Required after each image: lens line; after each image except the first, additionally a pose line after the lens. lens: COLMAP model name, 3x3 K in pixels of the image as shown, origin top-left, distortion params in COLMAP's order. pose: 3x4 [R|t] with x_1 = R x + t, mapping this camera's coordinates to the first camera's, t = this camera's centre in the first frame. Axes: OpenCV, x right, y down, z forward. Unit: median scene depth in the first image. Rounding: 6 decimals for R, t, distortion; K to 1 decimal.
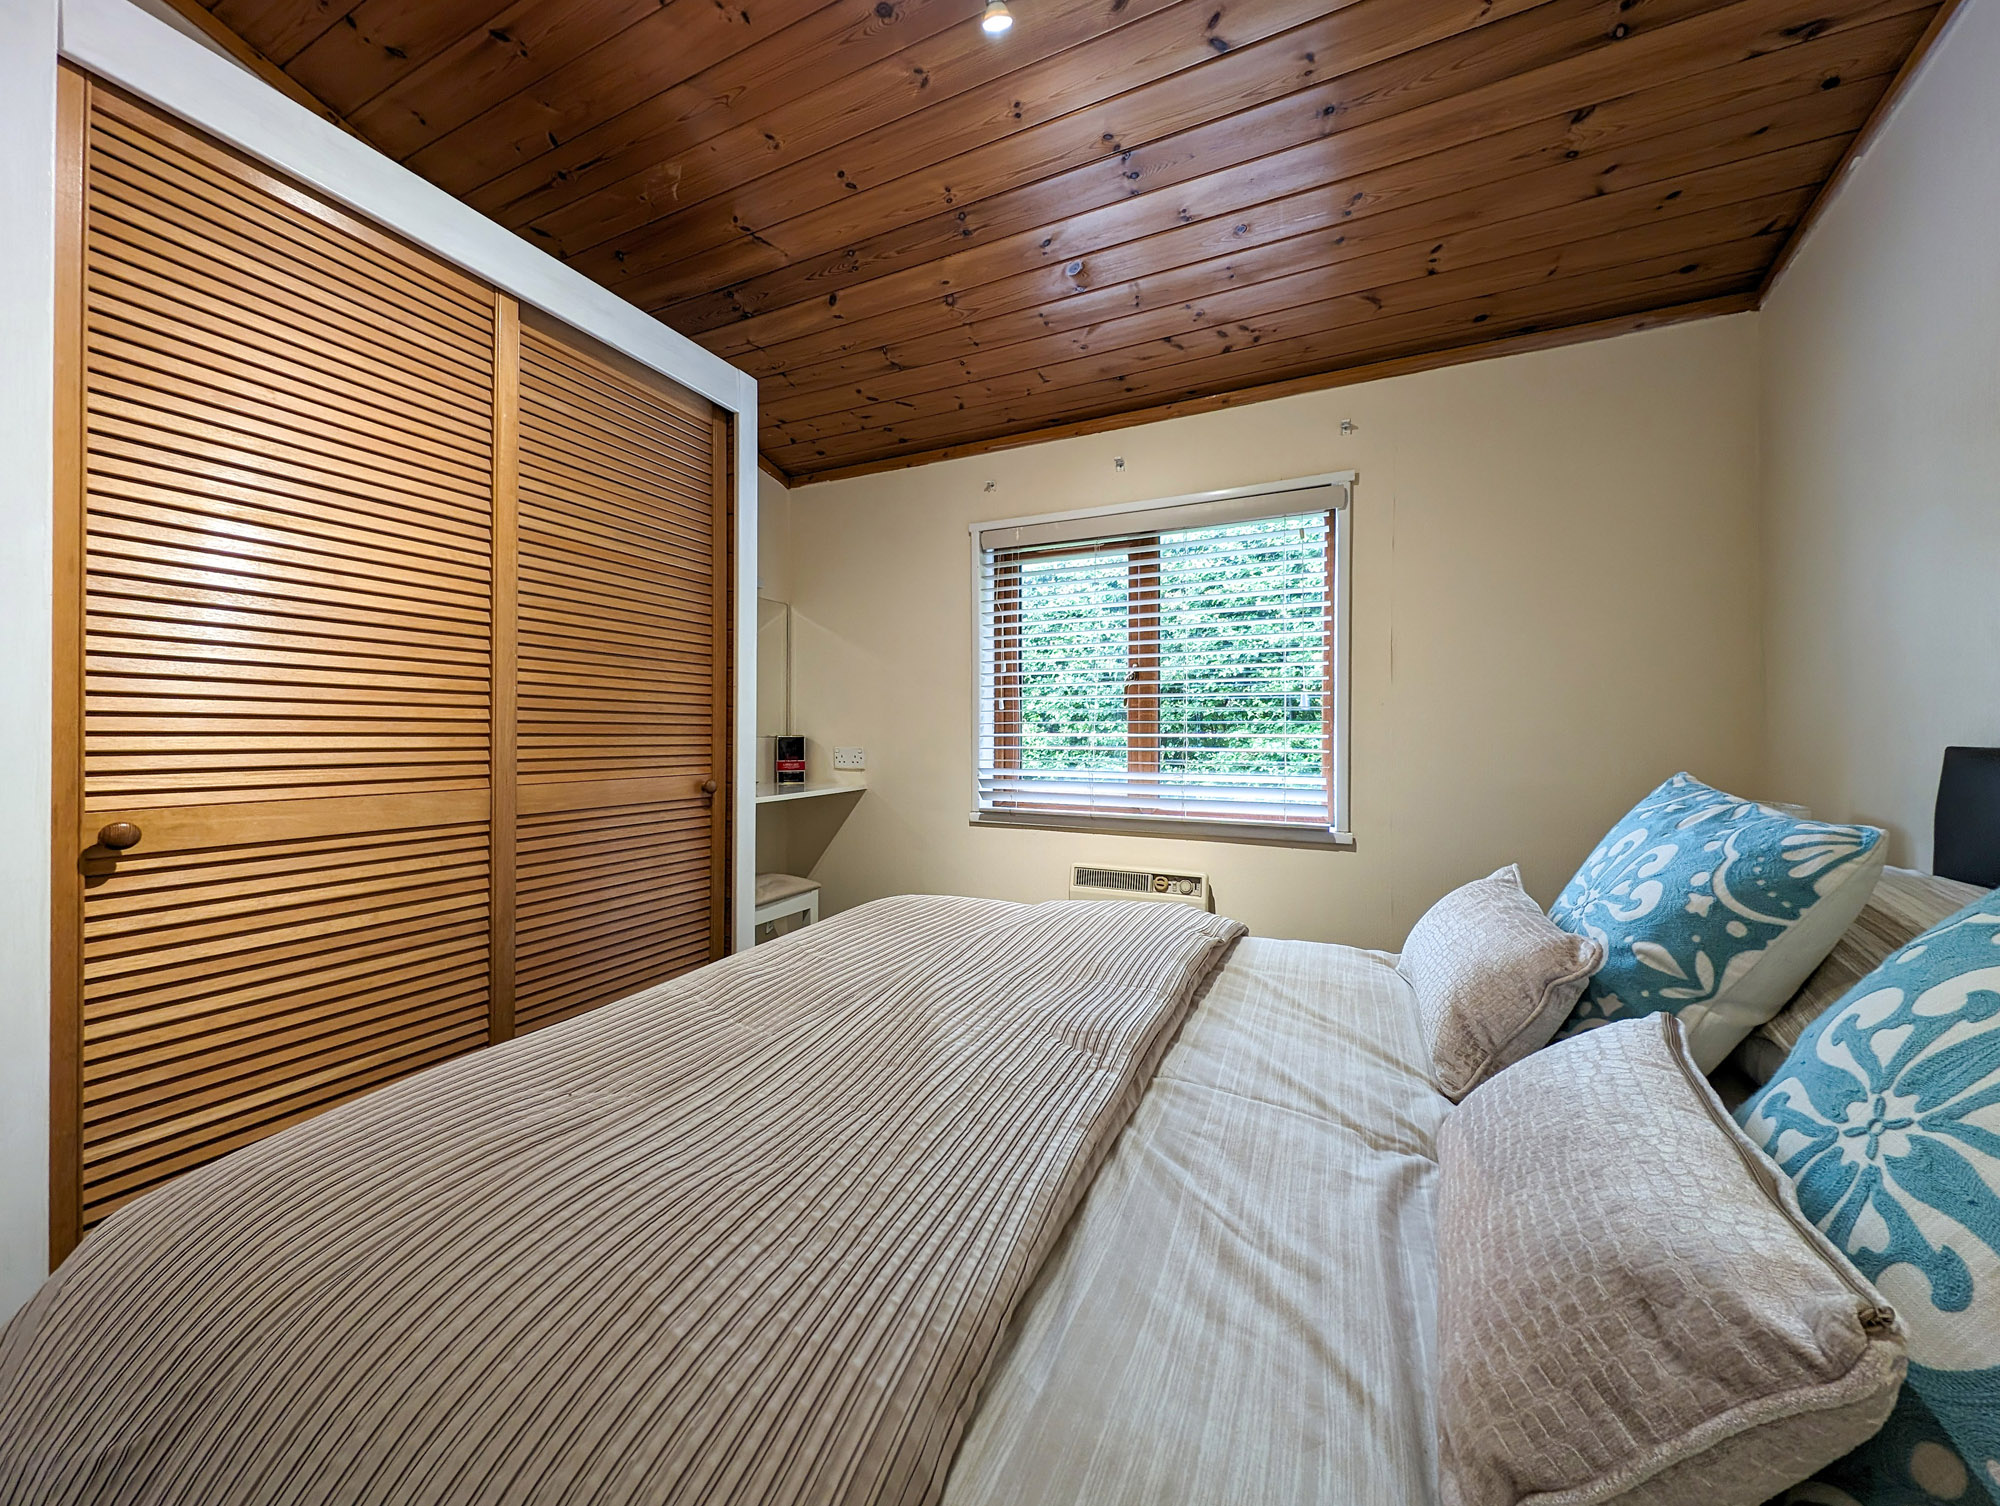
lens RADIAL K [[709.1, 0, 1007.6], [0, 709.1, 750.6], [0, 0, 1]] dist [0.010381, -0.004662]
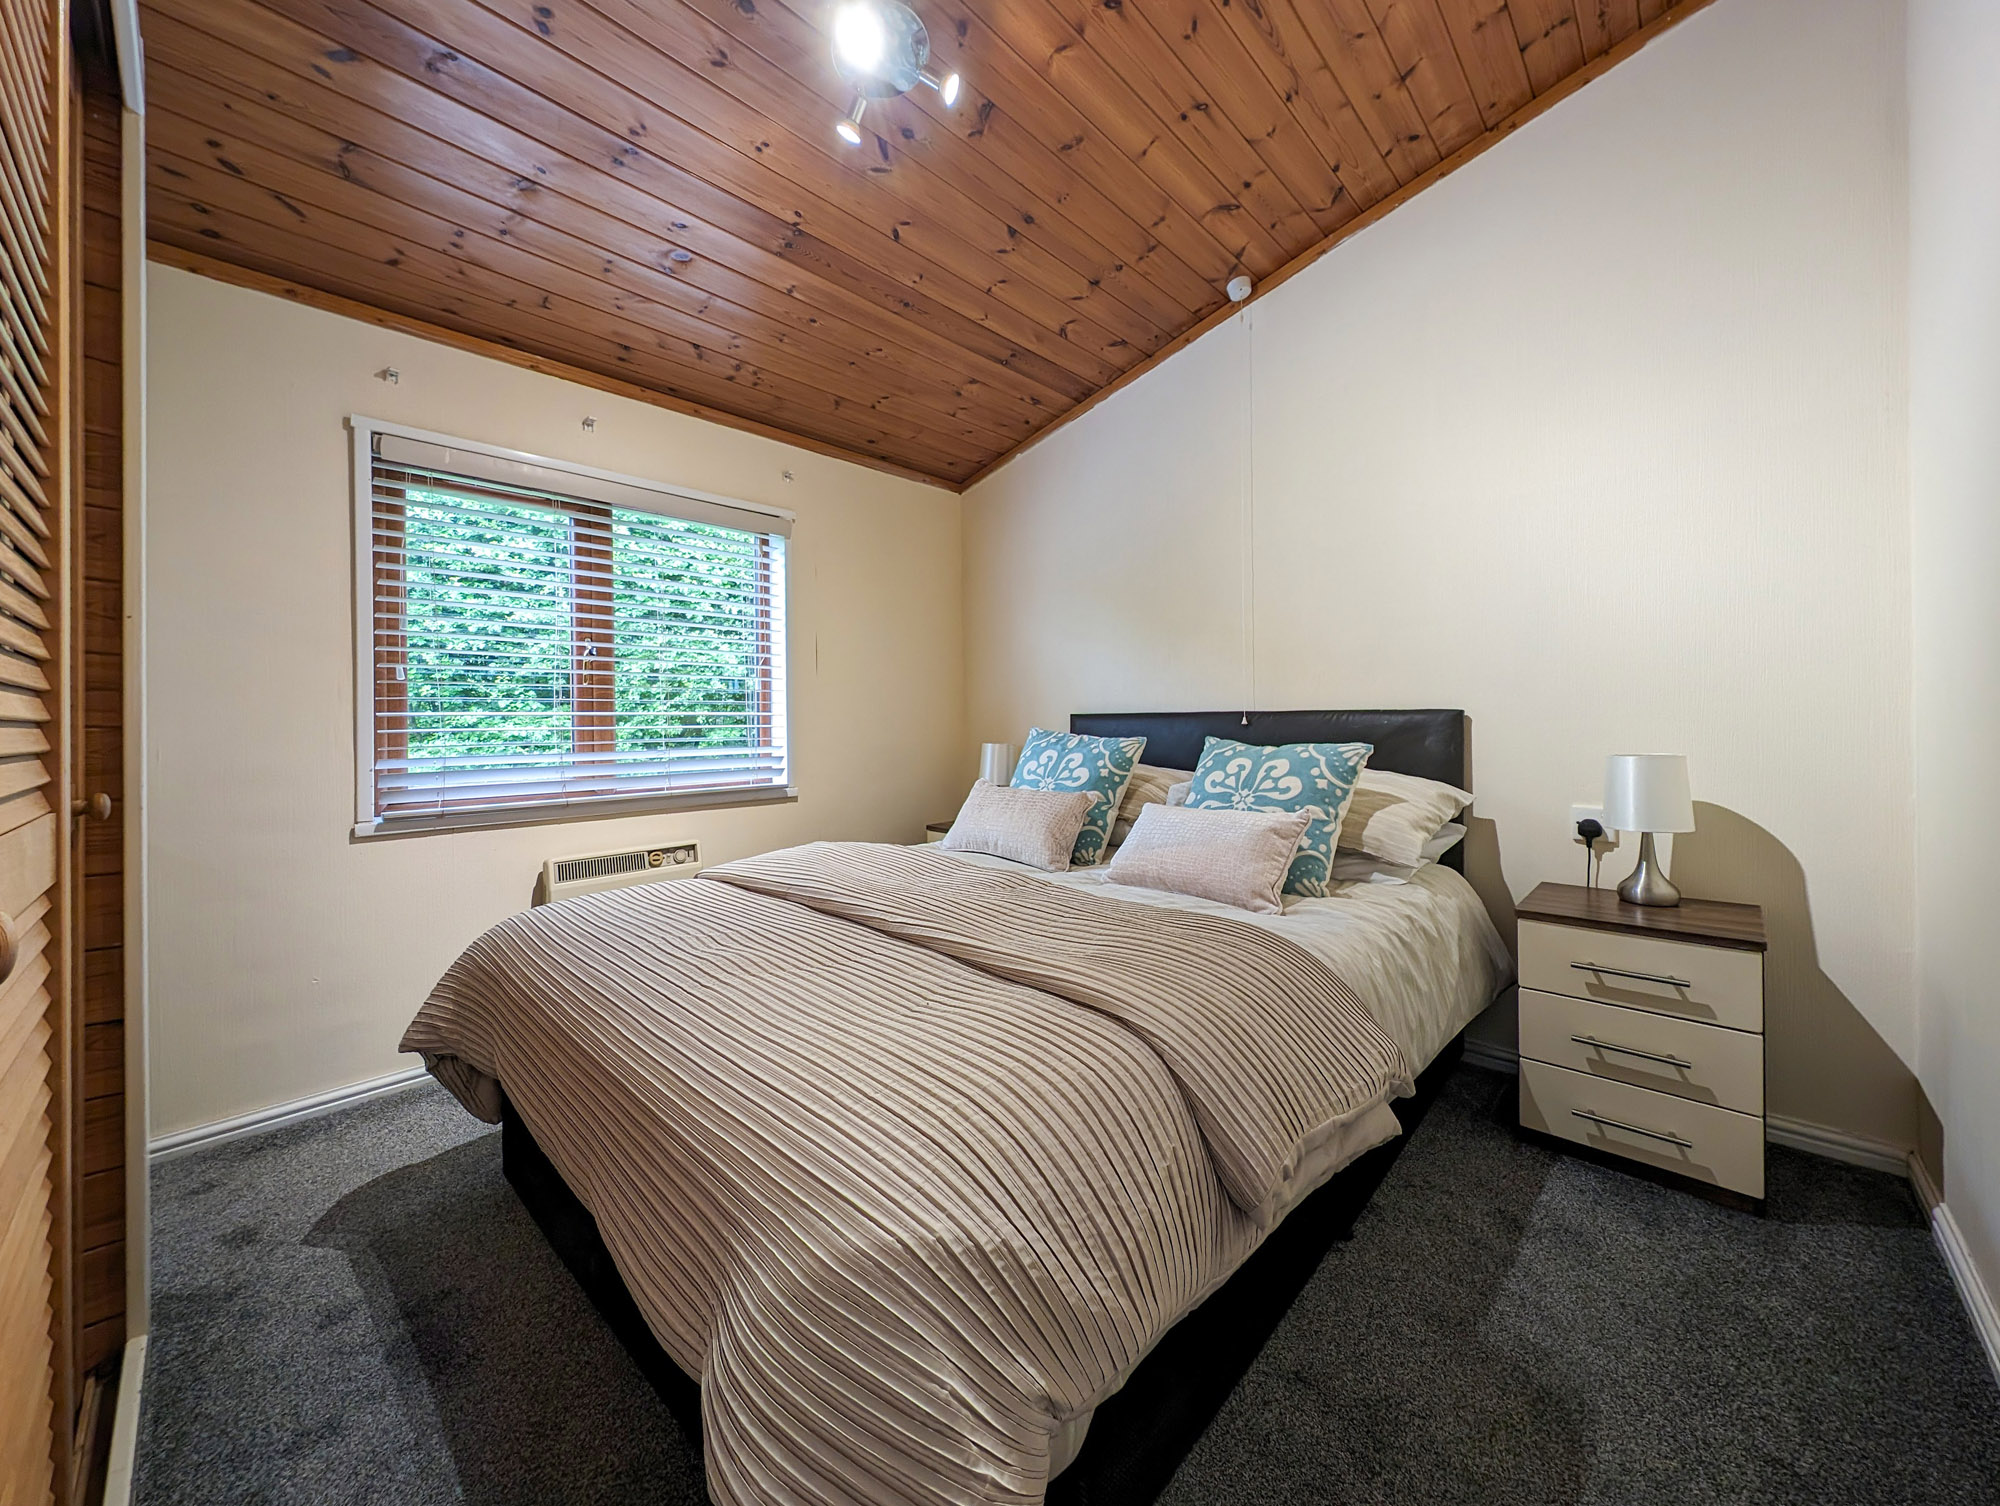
lens RADIAL K [[745.9, 0, 1000.0], [0, 745.9, 753.0], [0, 0, 1]] dist [-0.014907, 0.000197]
pose [[0.318054, -0.045598, 0.946976, -0.602987], [0.032615, 0.998778, 0.037138, 0.011821], [-0.947512, 0.019074, 0.319152, 0.177091]]
